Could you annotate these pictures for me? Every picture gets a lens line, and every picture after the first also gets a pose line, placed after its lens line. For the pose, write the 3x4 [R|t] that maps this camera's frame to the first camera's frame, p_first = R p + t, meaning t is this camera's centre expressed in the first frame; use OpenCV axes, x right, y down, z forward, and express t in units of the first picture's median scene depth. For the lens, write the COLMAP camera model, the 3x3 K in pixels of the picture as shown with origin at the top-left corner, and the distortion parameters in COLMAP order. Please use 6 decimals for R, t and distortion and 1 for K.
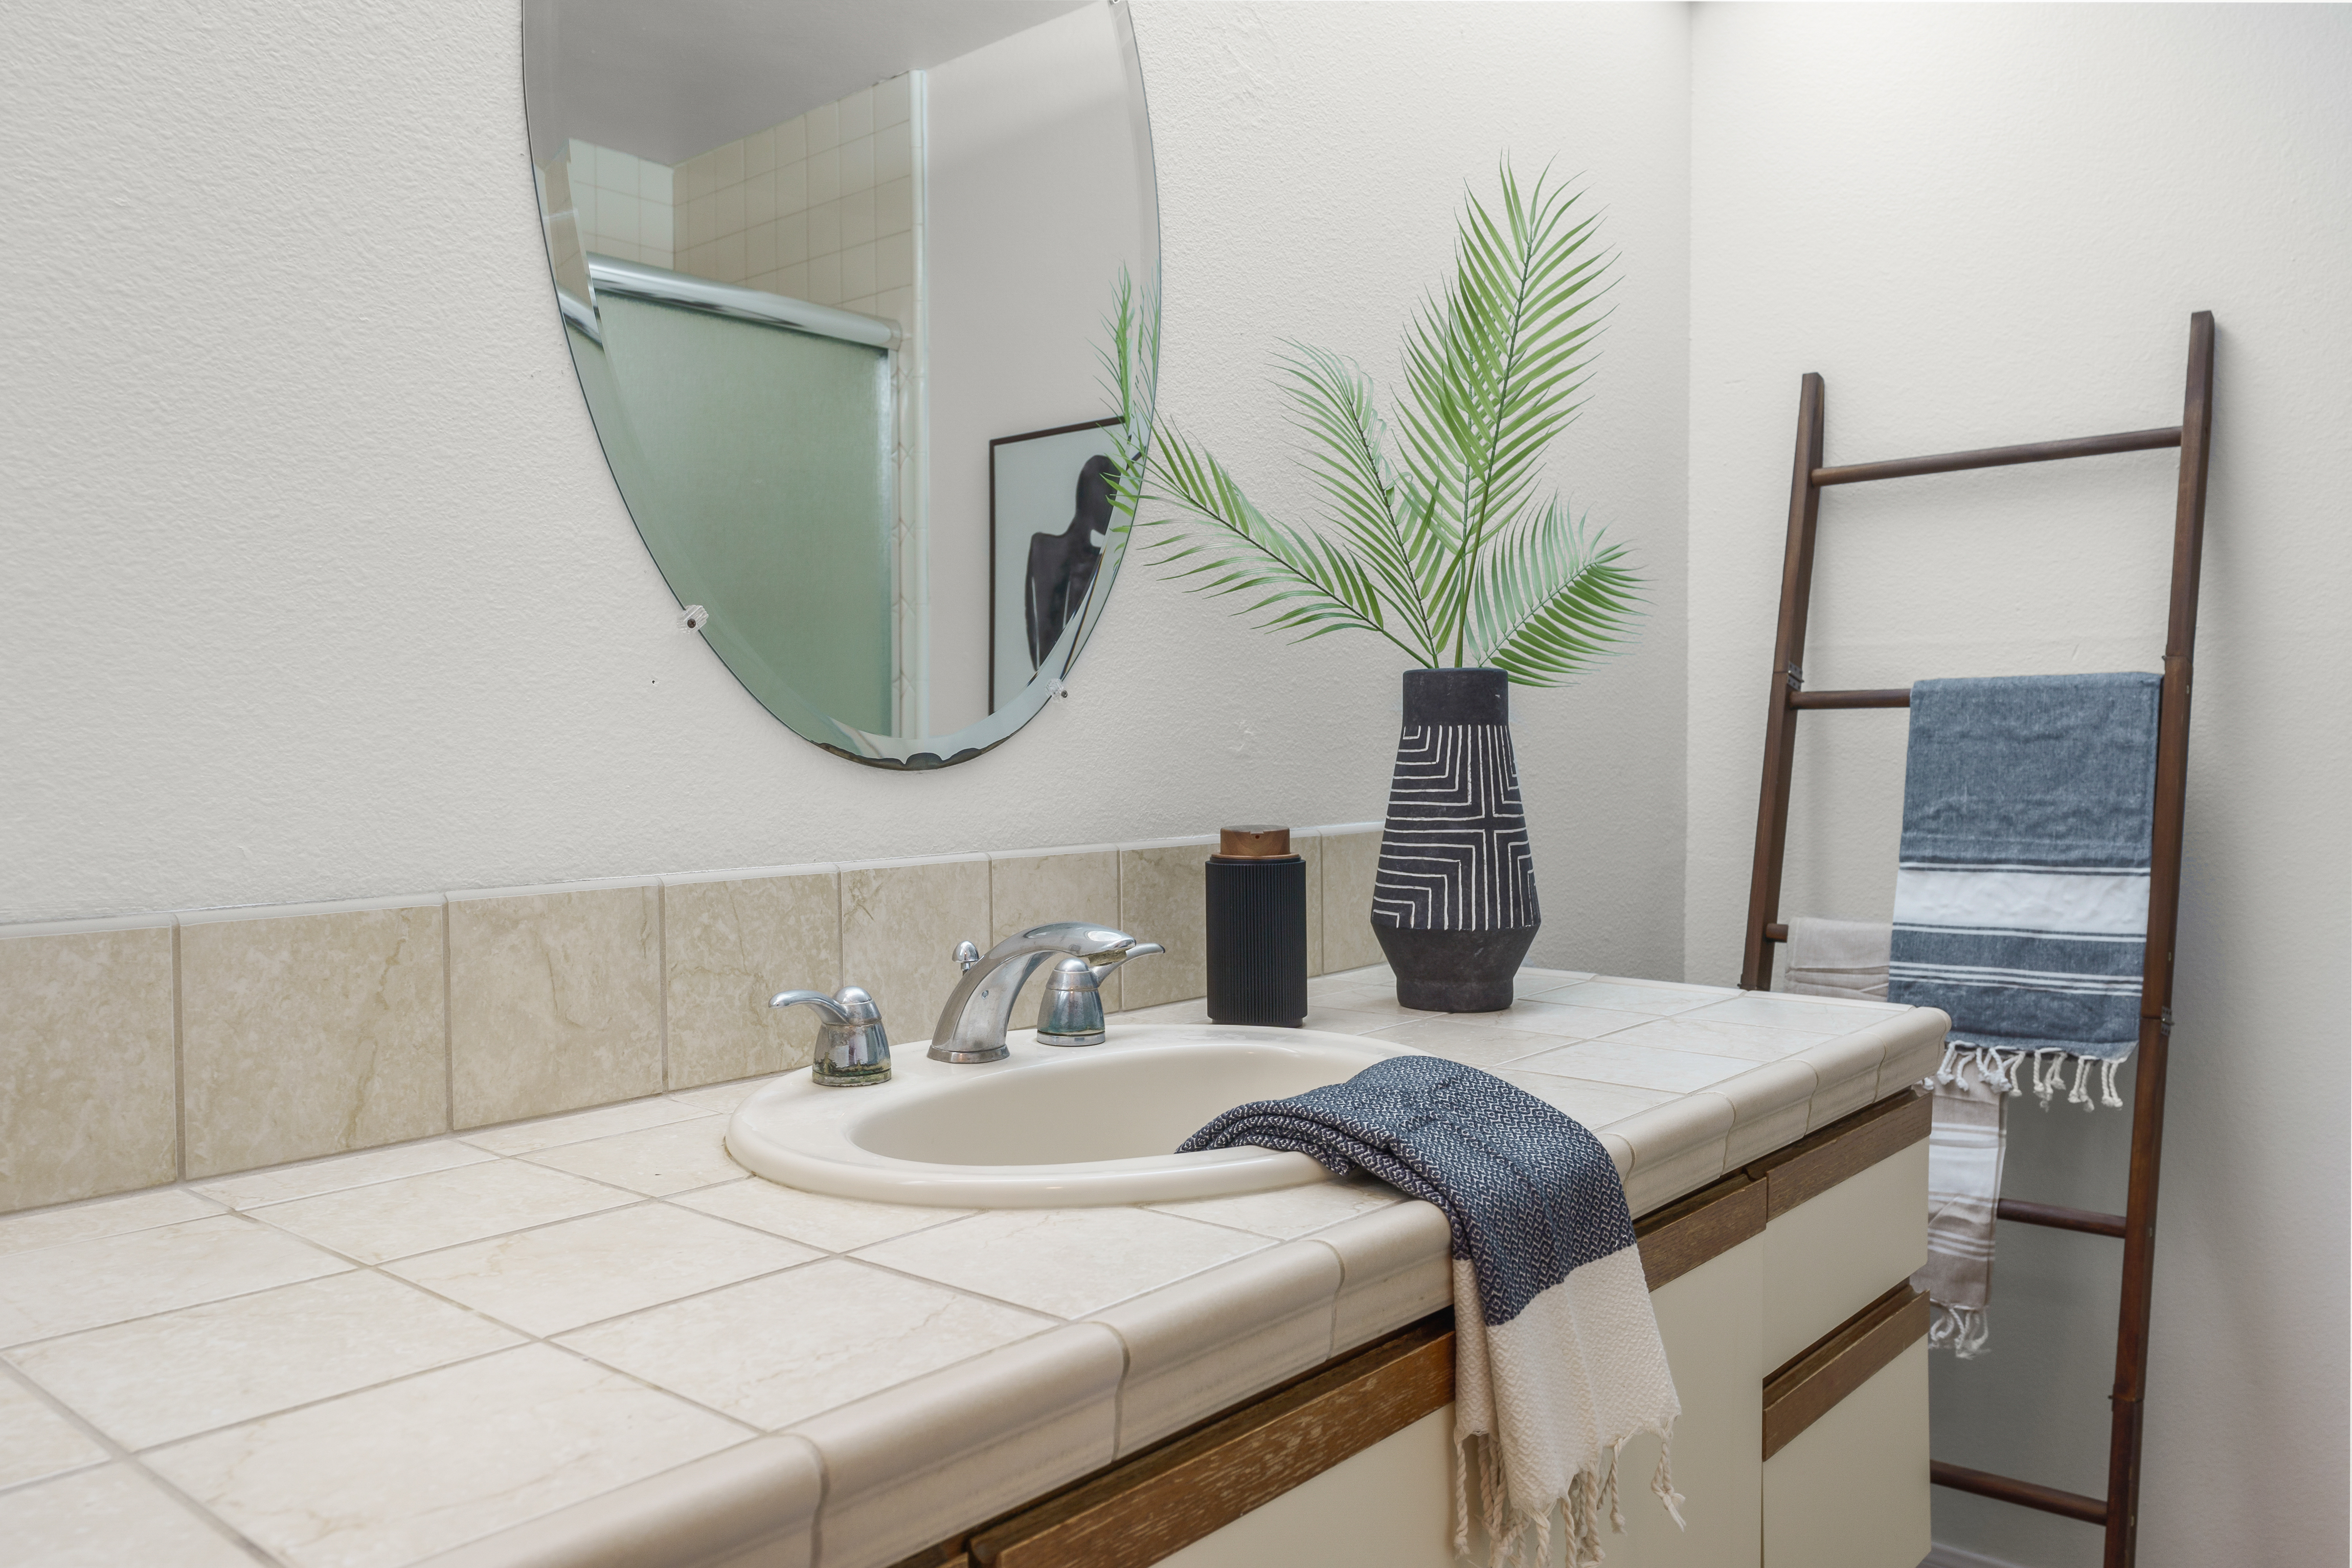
lens RADIAL K [[1732.8, 0, 1178.5], [0, 1732.8, 788.8], [0, 0, 1]] dist [0.005721, 0.007039]
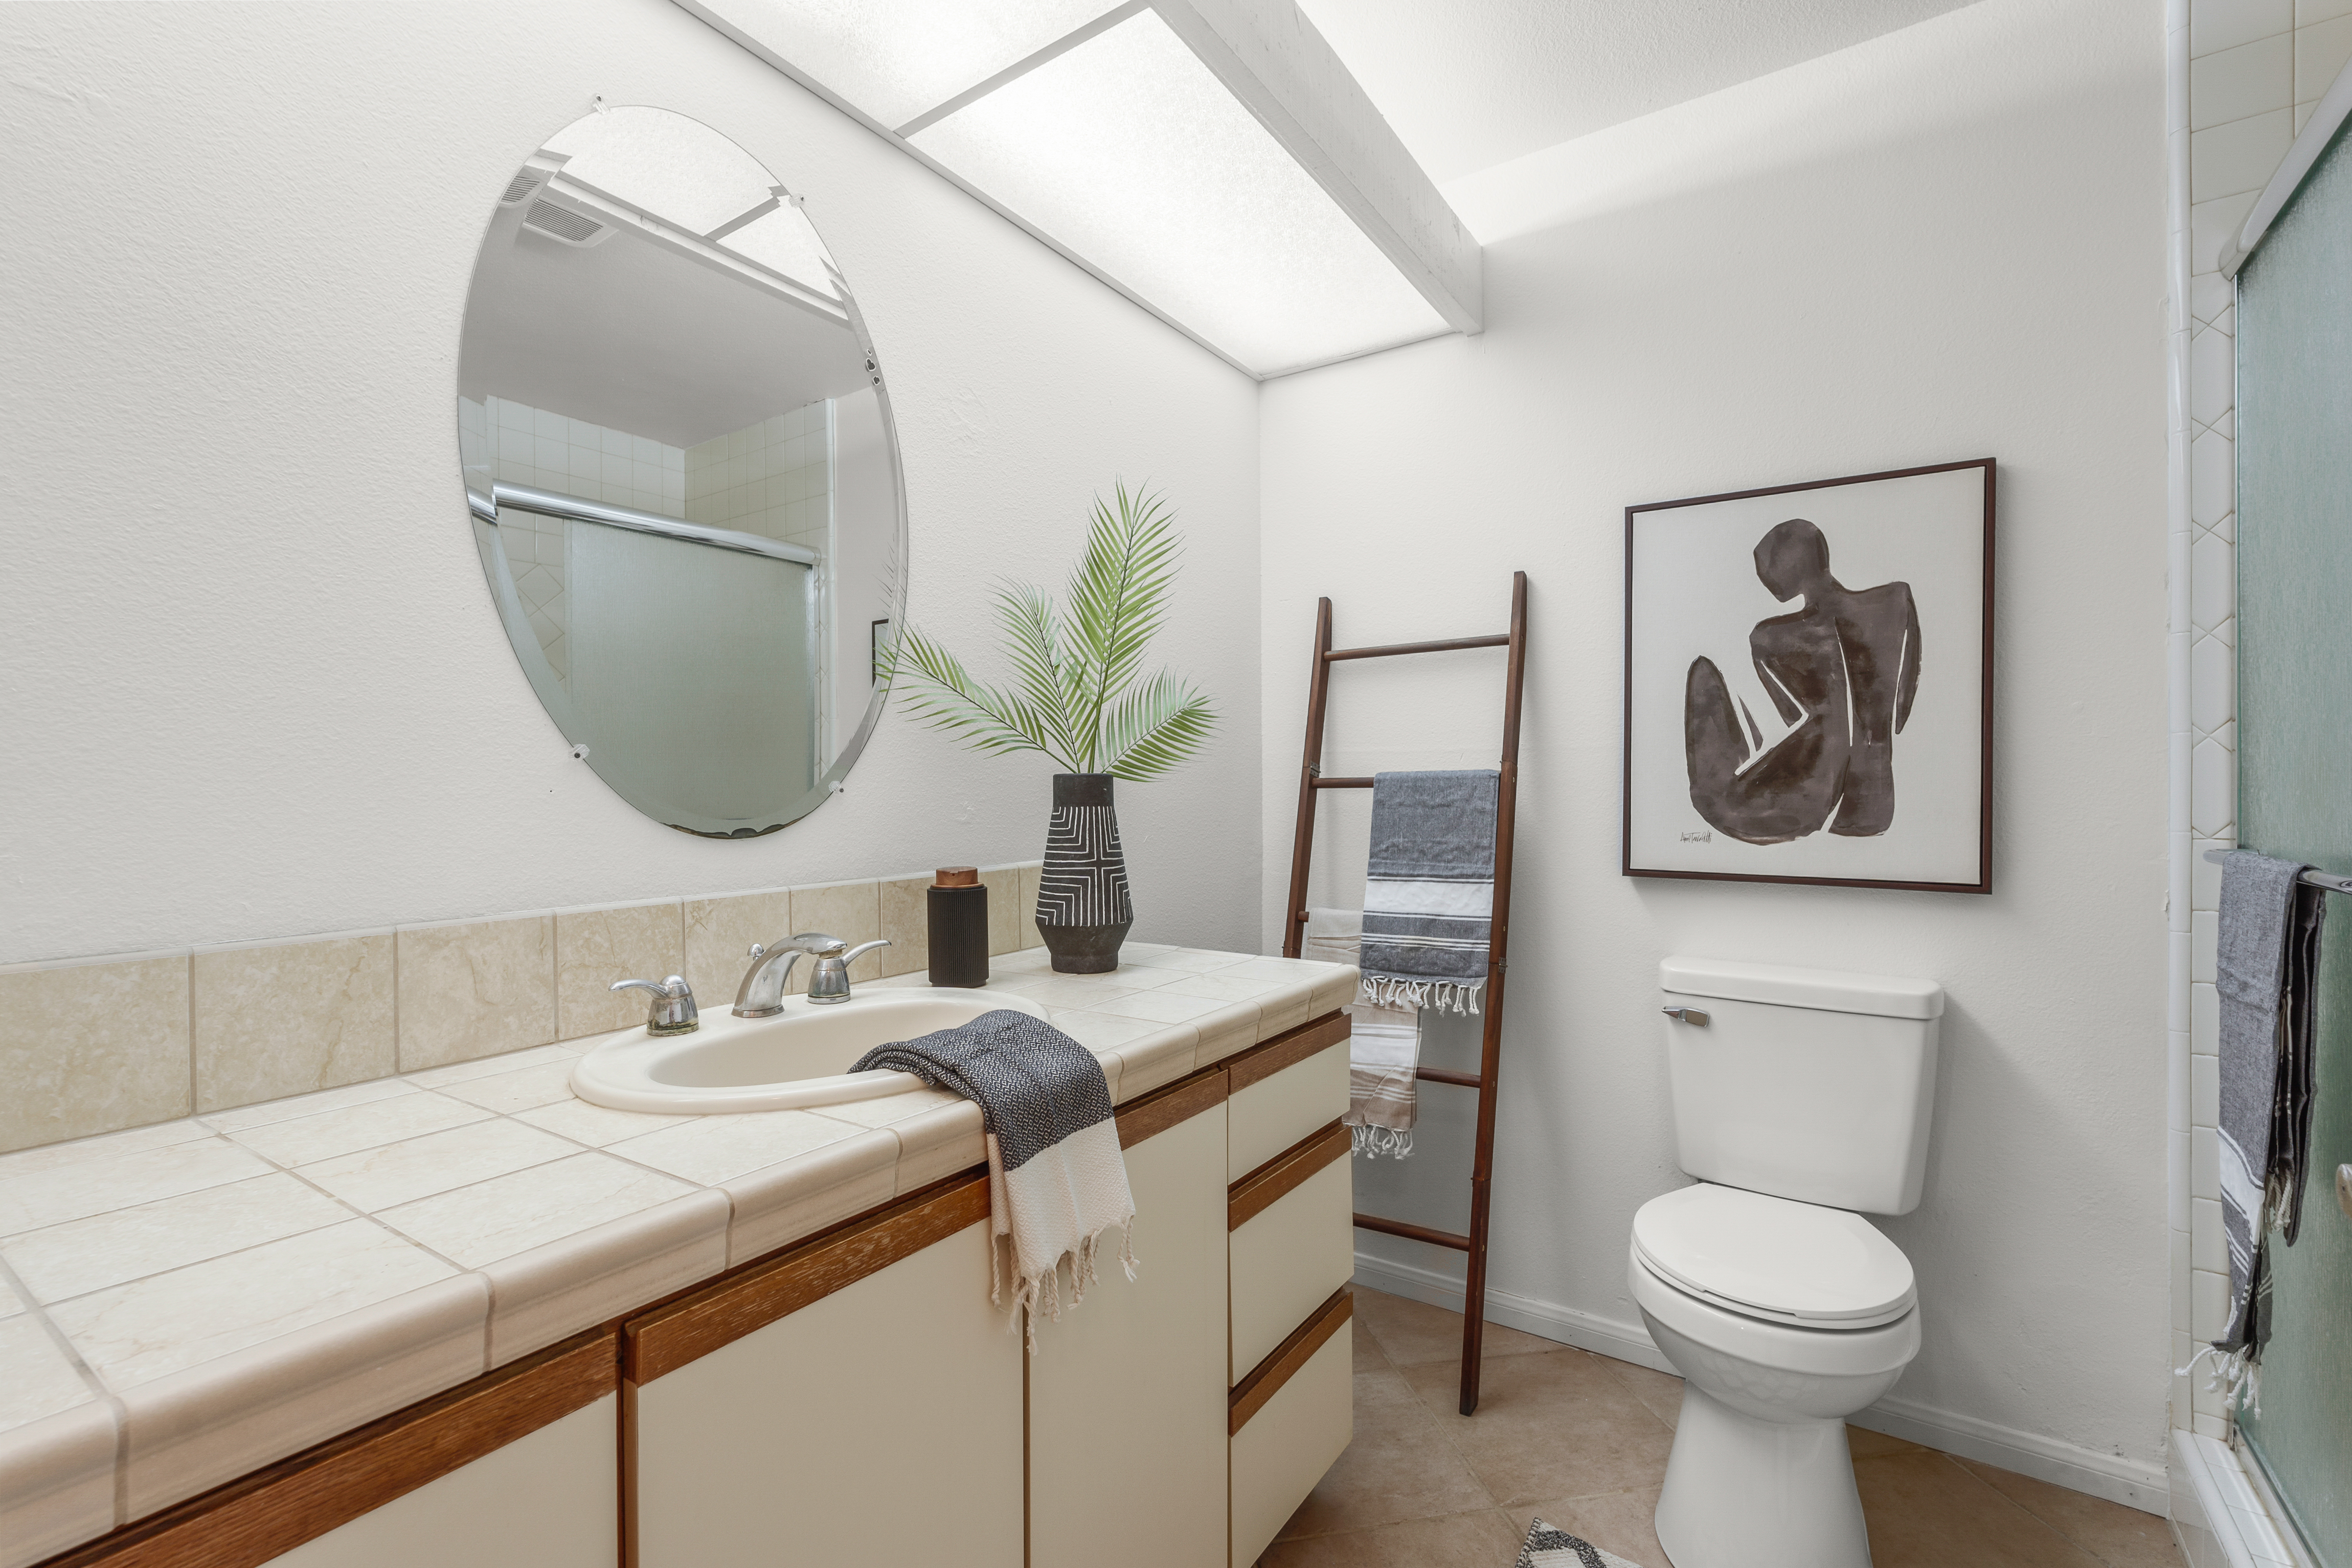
lens RADIAL K [[1039.6, 0, 1172.3], [0, 1039.6, 790.5], [0, 0, 1]] dist [0.002599, 0.000666]
pose [[0.993550, -0.003718, 0.113336, 0.155405], [0.006543, 0.999677, -0.024560, -0.031219], [-0.113208, 0.025143, 0.993253, -0.044579]]
